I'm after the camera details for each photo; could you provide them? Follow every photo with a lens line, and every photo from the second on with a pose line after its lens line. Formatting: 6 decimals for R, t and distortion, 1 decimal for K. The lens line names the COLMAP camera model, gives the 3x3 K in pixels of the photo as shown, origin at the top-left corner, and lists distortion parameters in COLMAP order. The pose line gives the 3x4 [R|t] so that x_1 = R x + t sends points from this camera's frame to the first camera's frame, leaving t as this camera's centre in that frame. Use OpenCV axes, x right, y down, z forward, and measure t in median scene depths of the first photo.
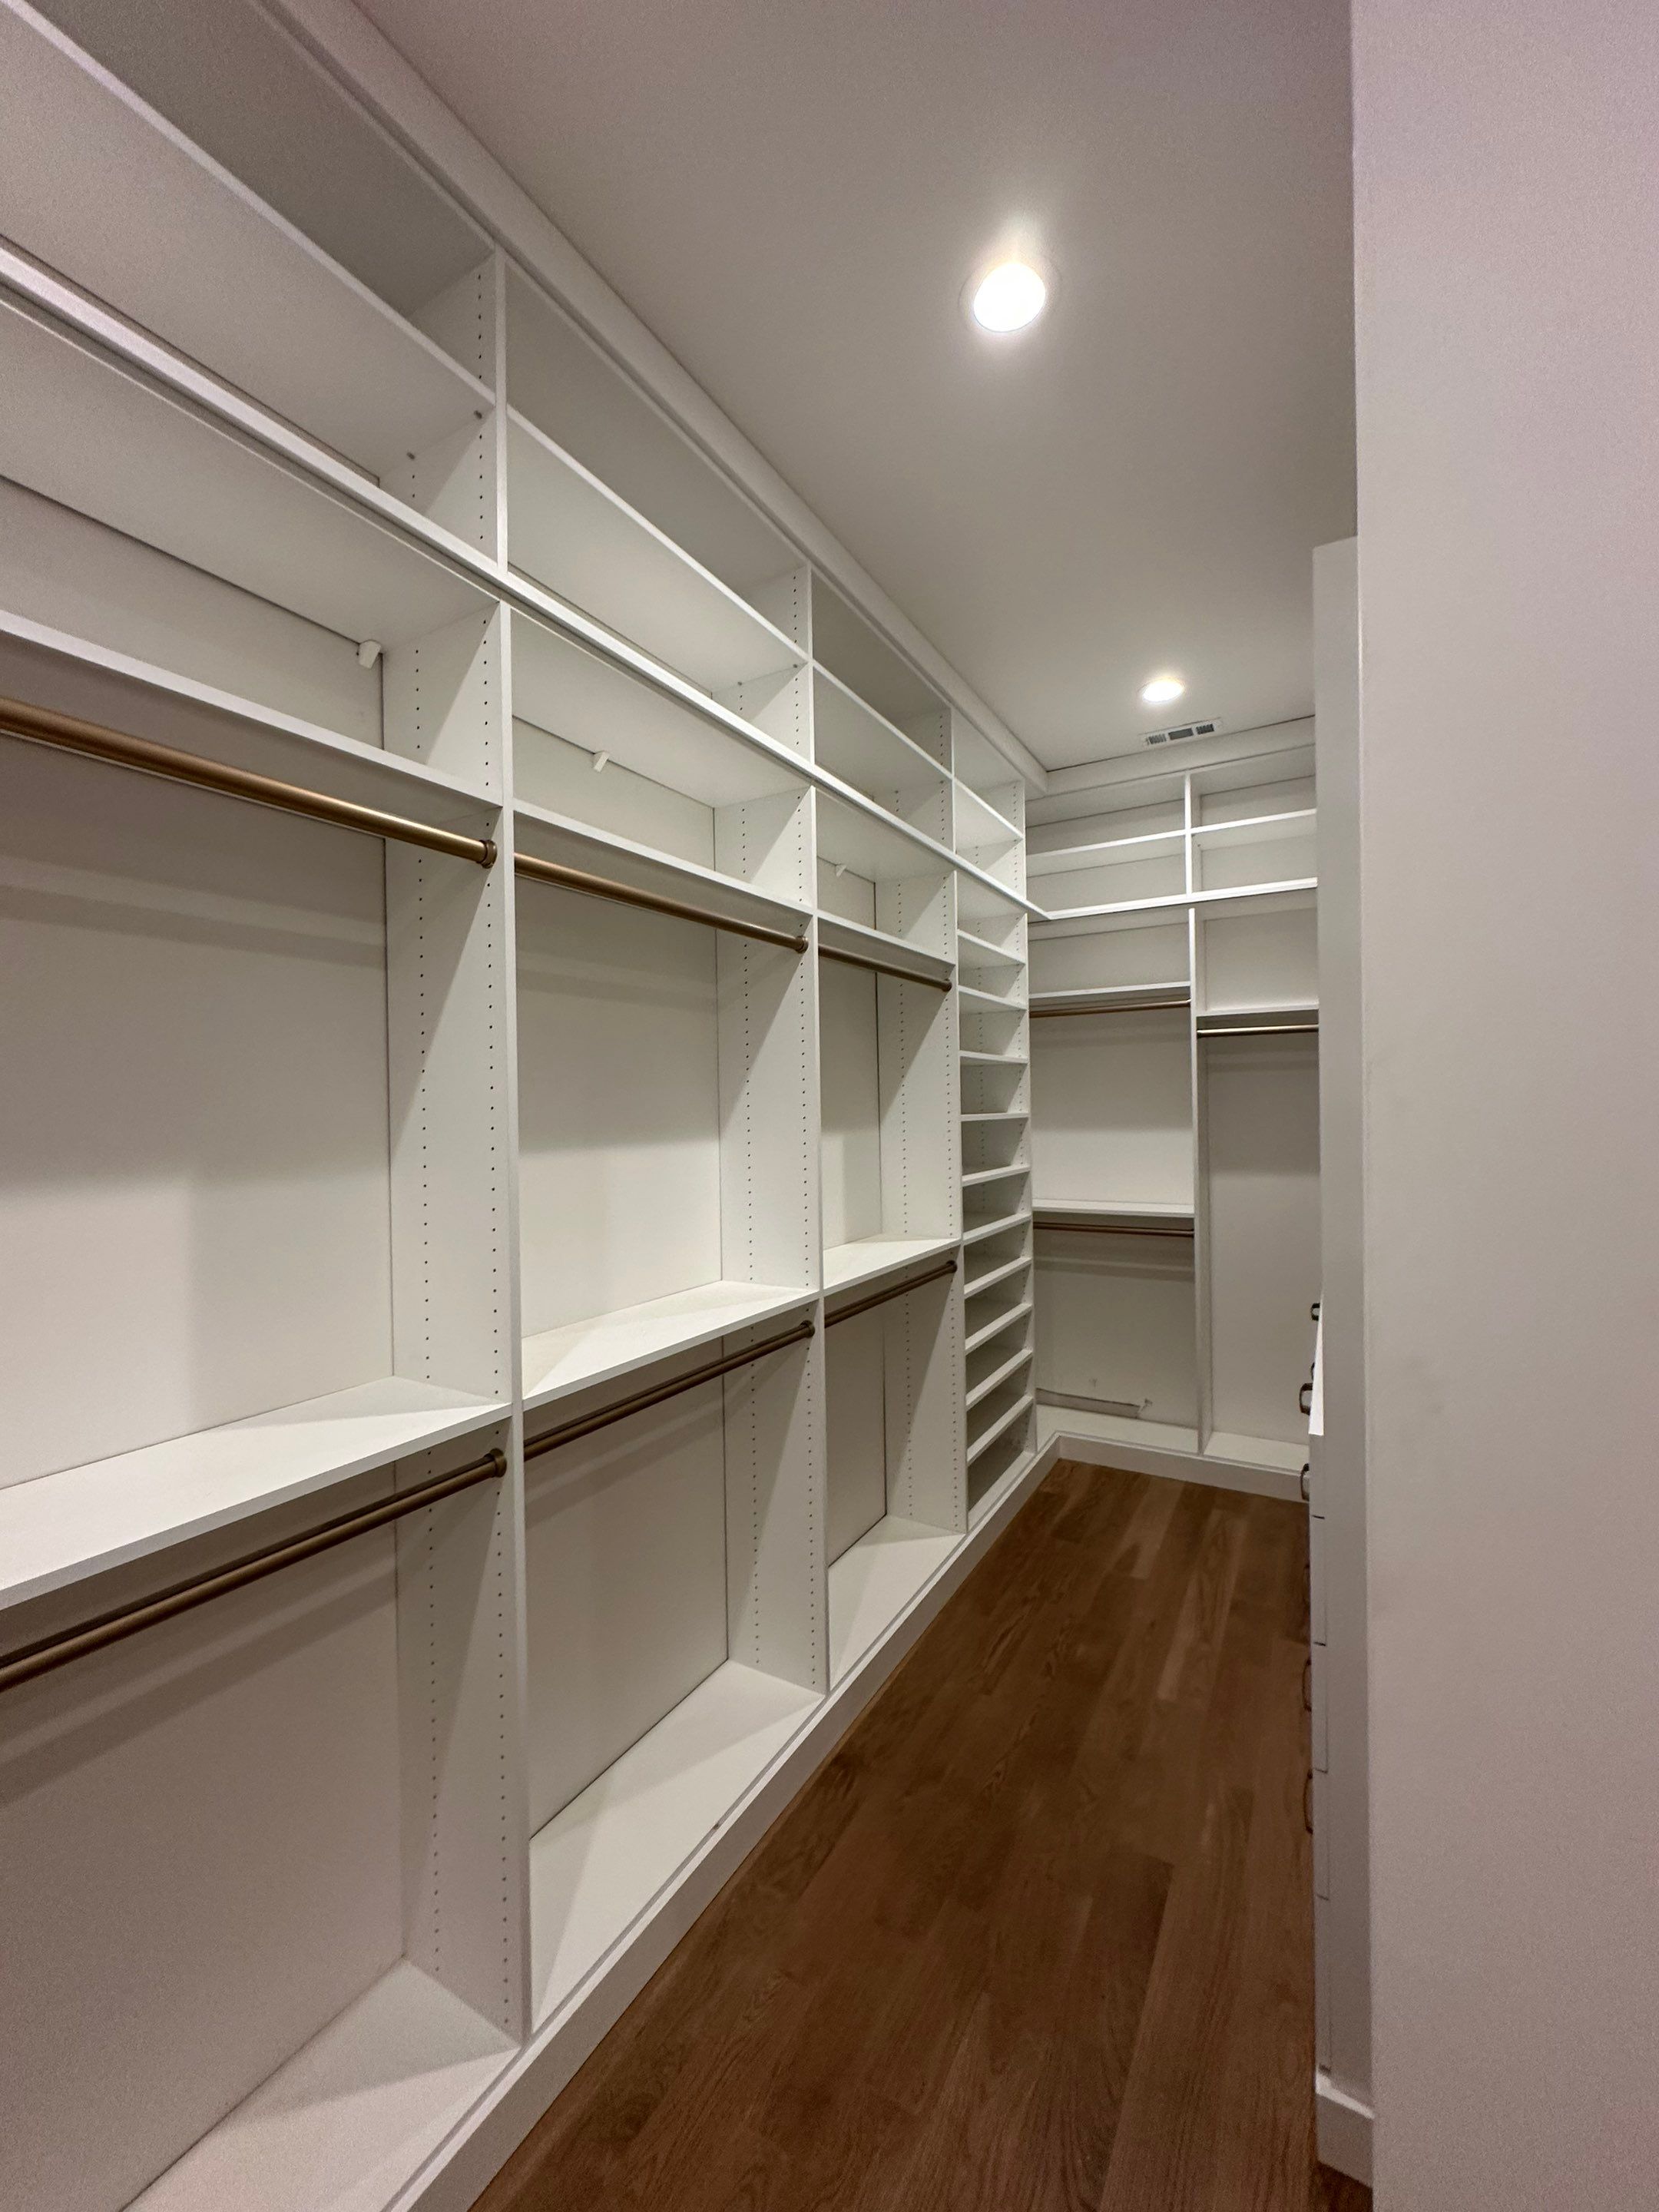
lens RADIAL K [[876.2, 0, 829.4], [0, 876.2, 1104.4], [0, 0, 1]] dist [-0.000330, 0.000162]
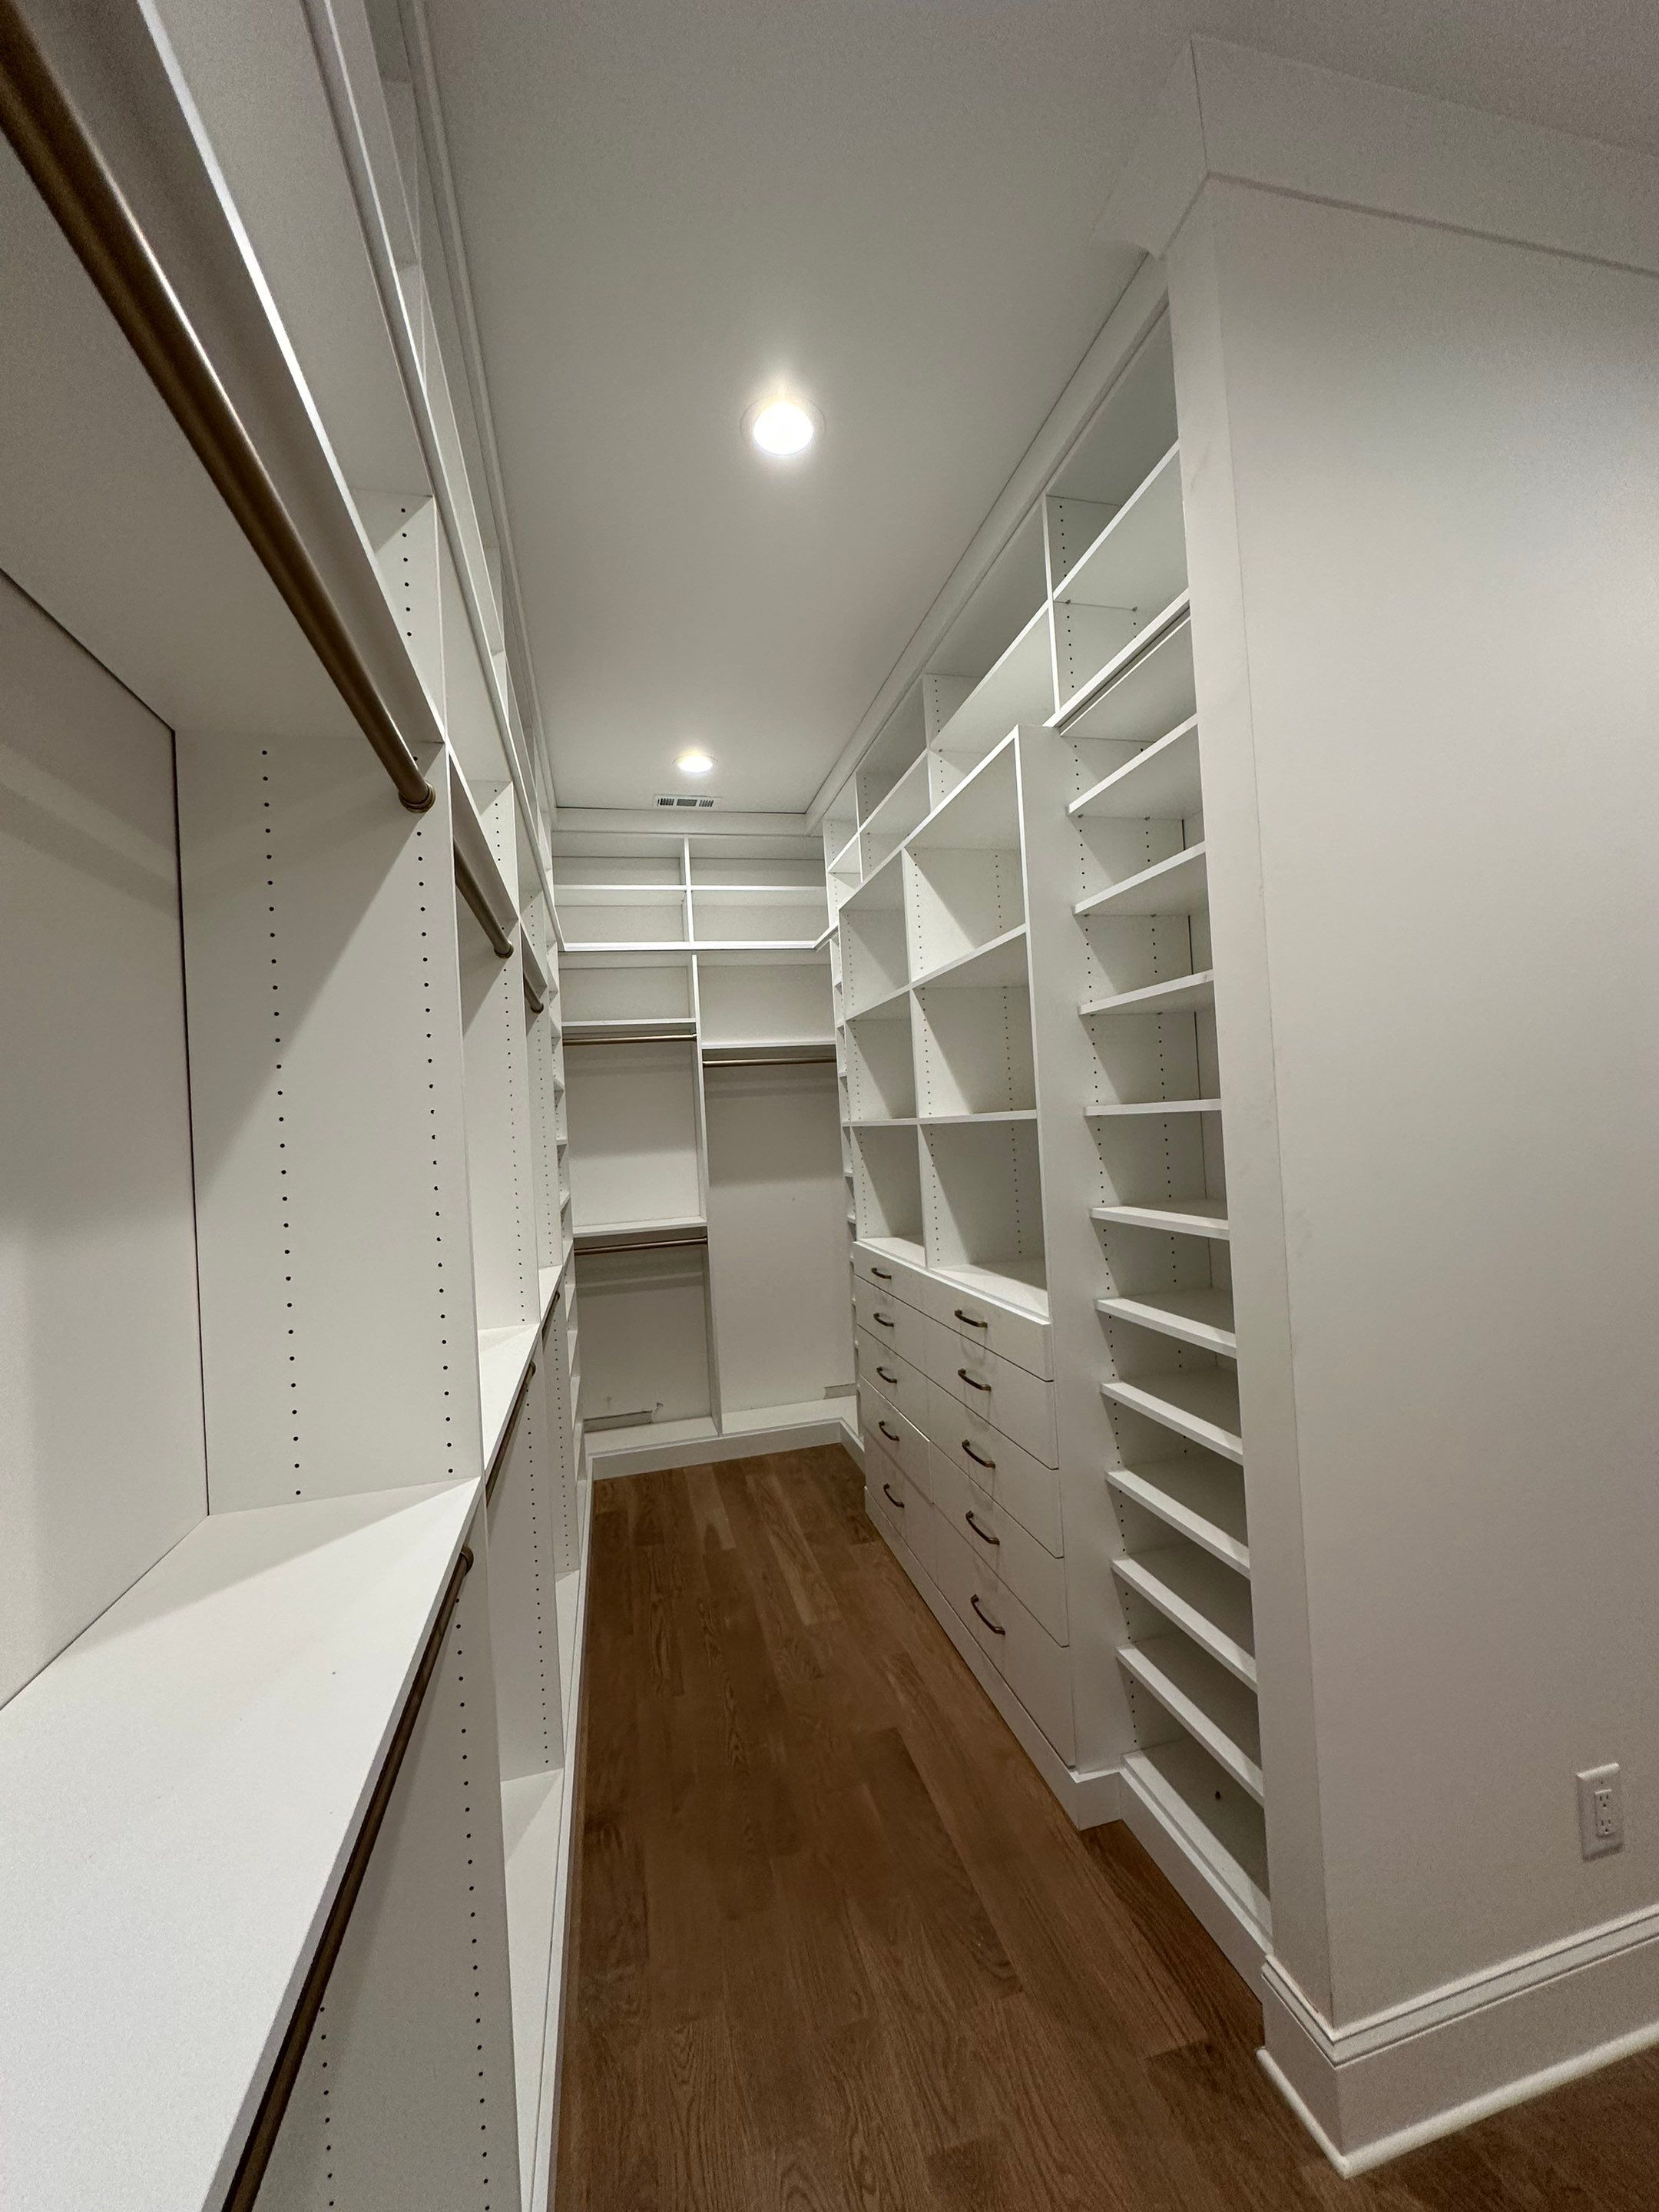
lens RADIAL K [[876.2, 0, 829.4], [0, 876.2, 1104.4], [0, 0, 1]] dist [-0.000330, 0.000162]
pose [[0.716474, -0.010727, 0.697532, -0.261590], [0.045519, 0.998470, -0.031401, 0.015447], [-0.696128, 0.054249, 0.715865, 0.069282]]
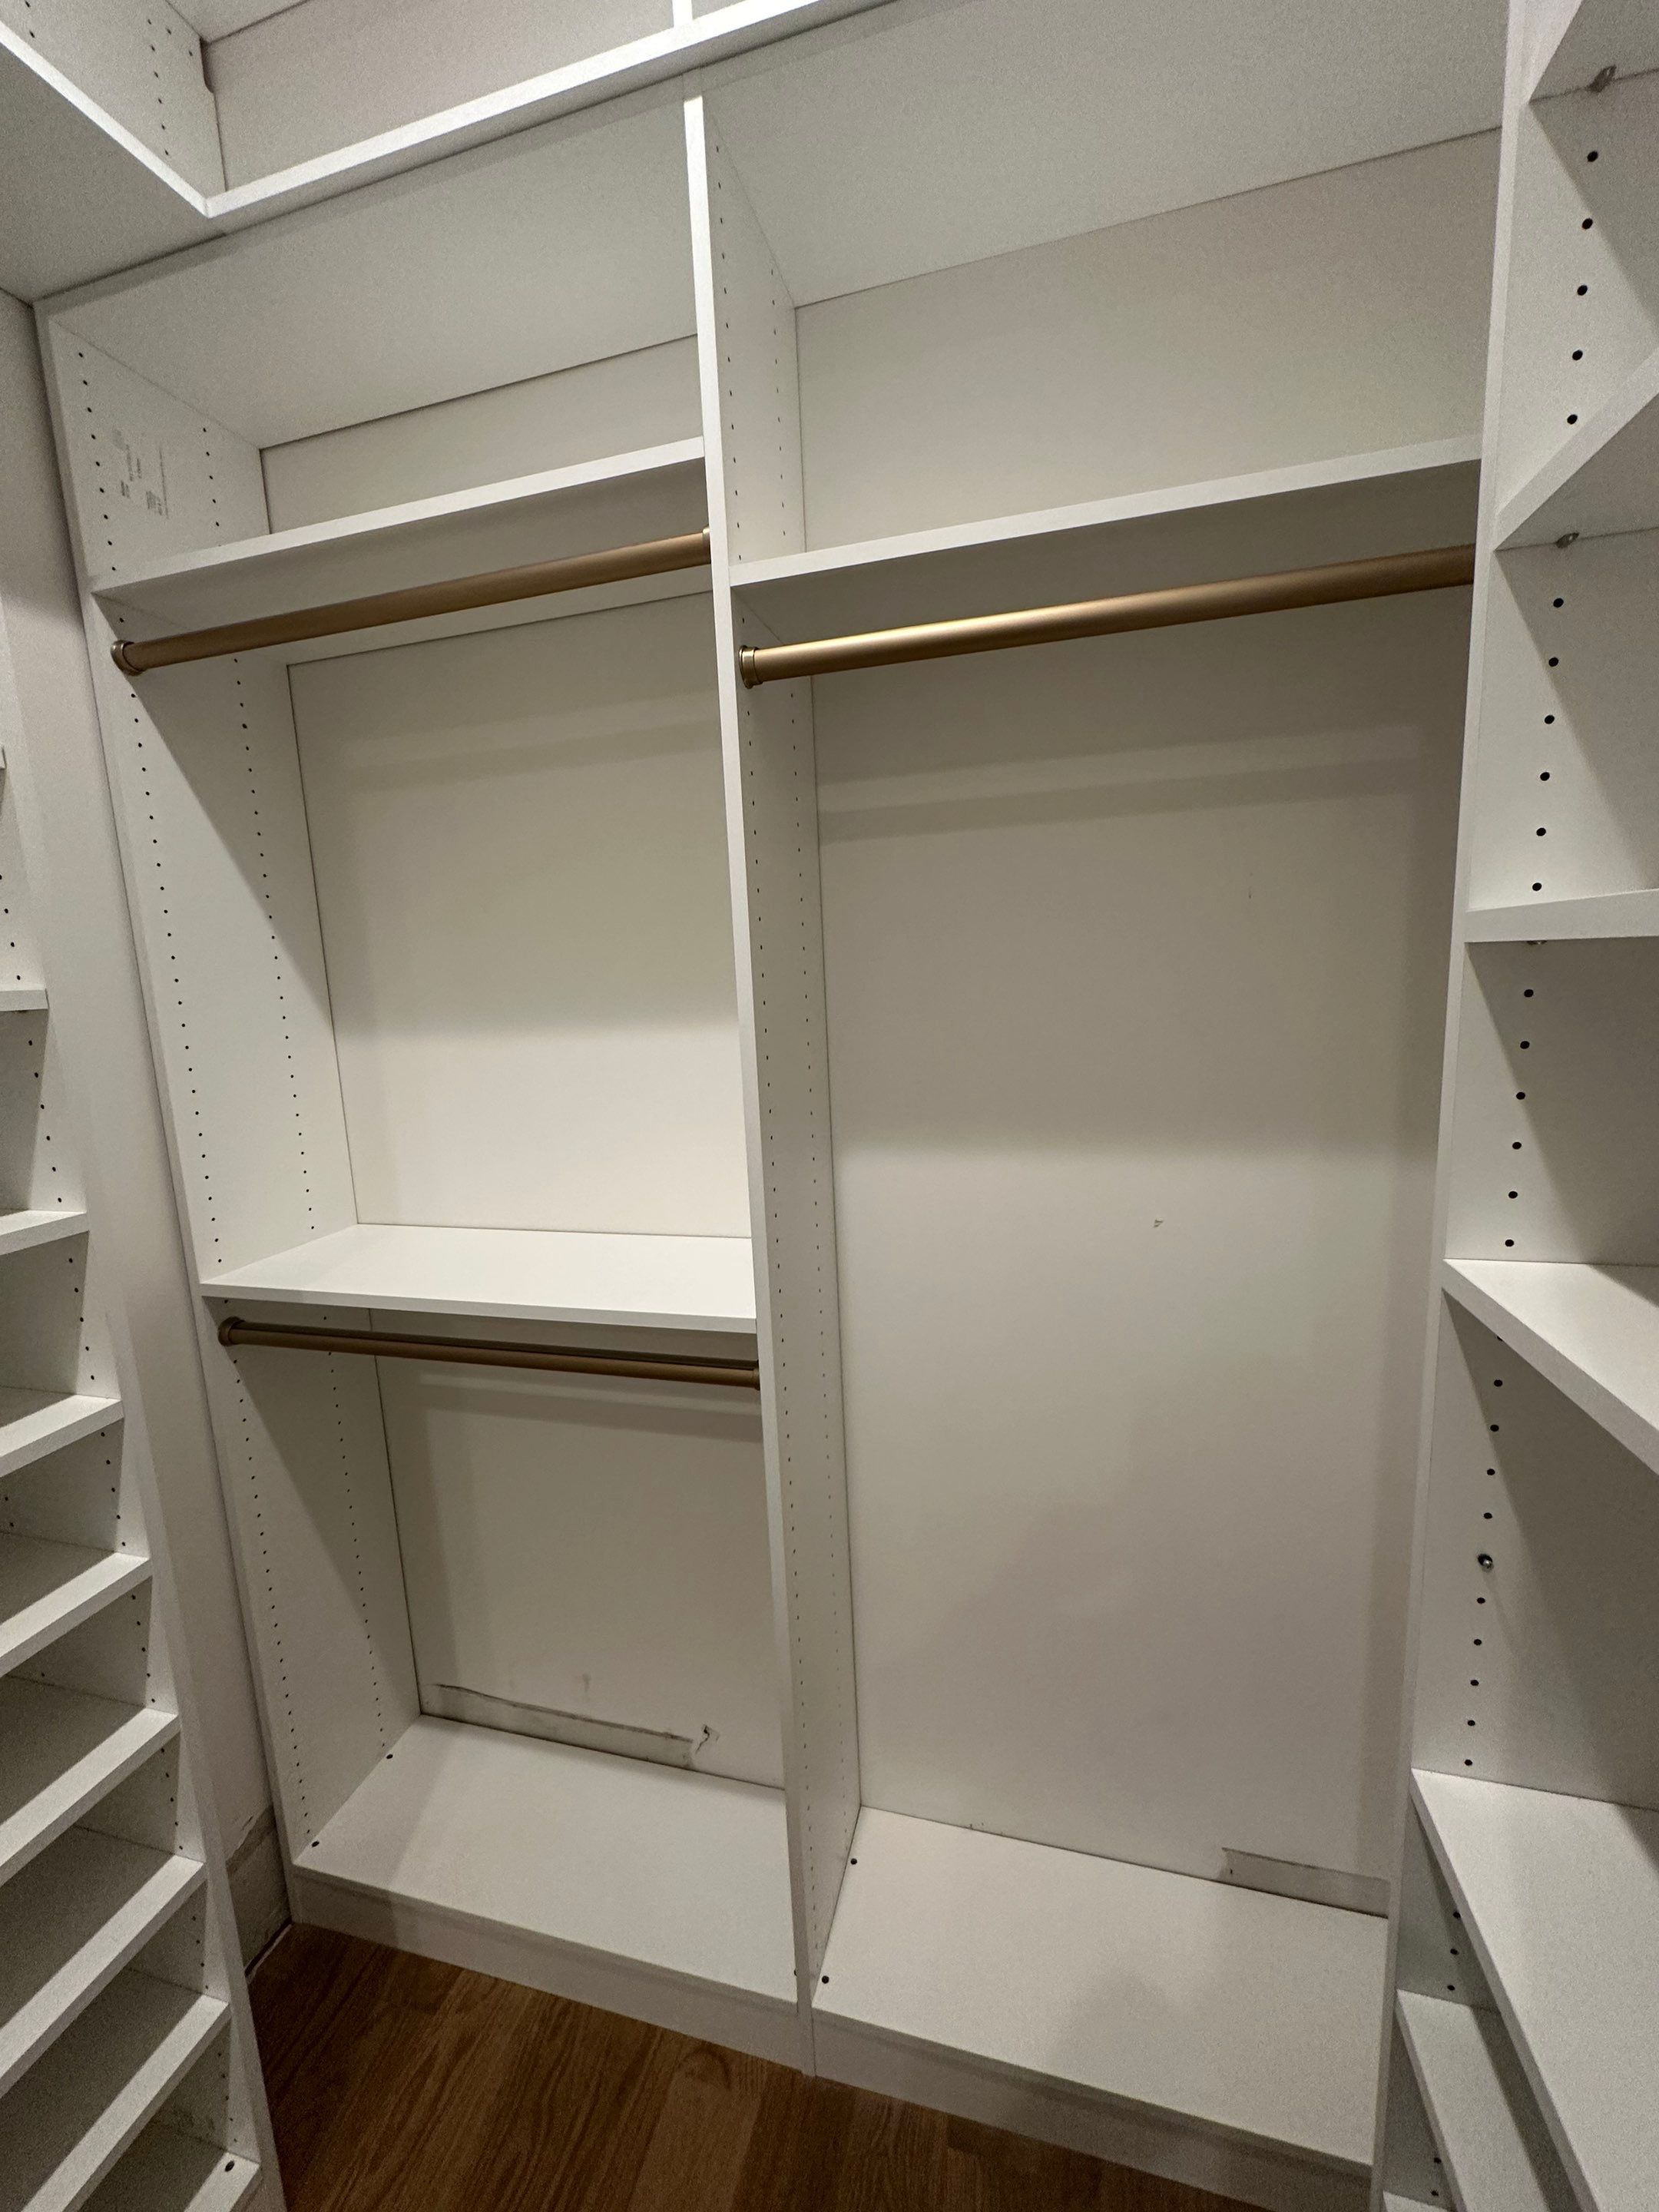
lens RADIAL K [[874.6, 0, 825.7], [0, 874.6, 1104.7], [0, 0, 1]] dist [-0.001369, 0.000417]
pose [[0.966775, -0.065333, 0.247141, 0.373844], [0.027965, 0.988017, 0.151791, 0.010043], [-0.254096, -0.139837, 0.957017, 0.731140]]
